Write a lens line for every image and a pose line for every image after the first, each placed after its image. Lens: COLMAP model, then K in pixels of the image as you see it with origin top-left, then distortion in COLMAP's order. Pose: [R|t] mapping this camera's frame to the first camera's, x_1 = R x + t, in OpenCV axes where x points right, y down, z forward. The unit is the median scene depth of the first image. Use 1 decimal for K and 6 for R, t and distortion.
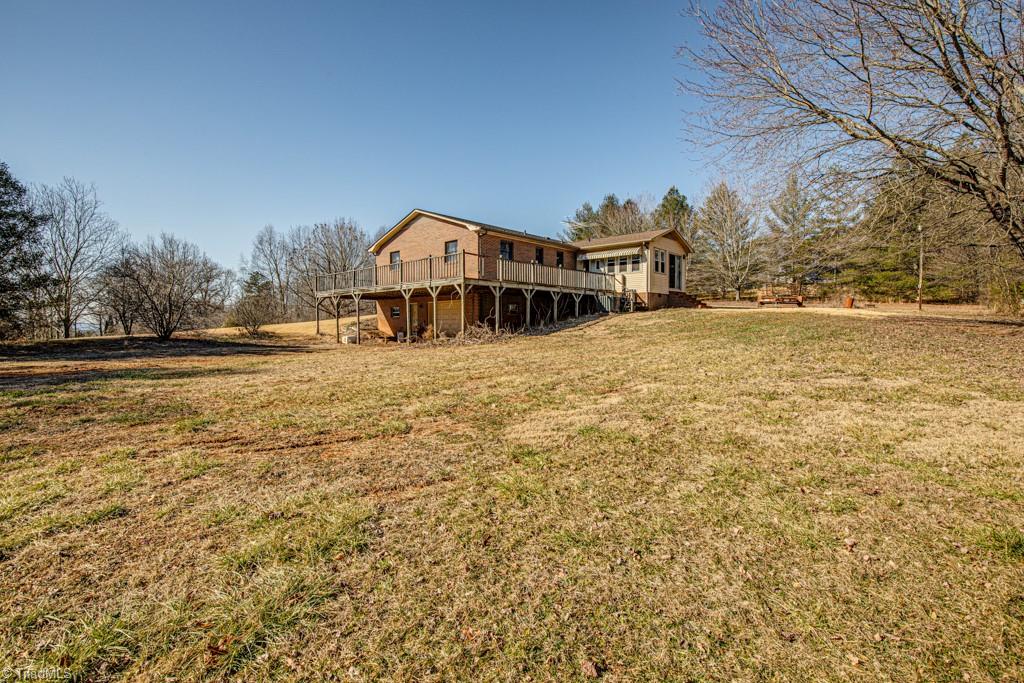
lens RADIAL K [[469.8, 0, 512.0], [0, 469.8, 341.5], [0, 0, 1]] dist [-0.025837, 0.000371]
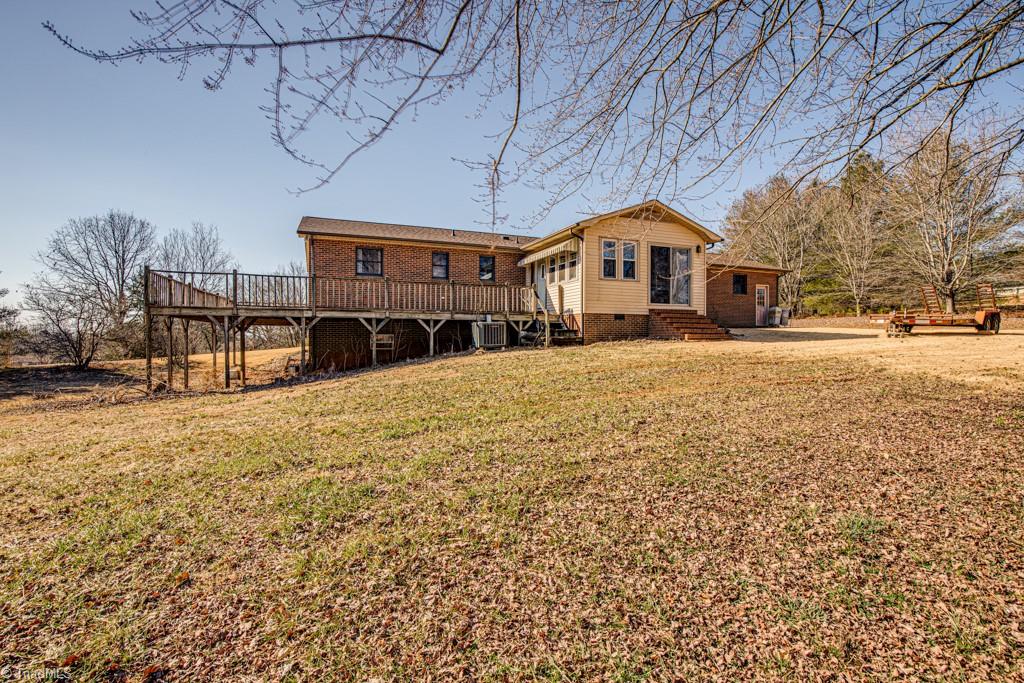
lens RADIAL K [[469.8, 0, 512.0], [0, 469.8, 341.5], [0, 0, 1]] dist [-0.025837, 0.000371]
pose [[0.907877, 0.008282, -0.419155, 0.503821], [-0.019600, 0.999550, -0.022703, -0.059709], [0.418779, 0.028827, 0.907631, 0.468921]]
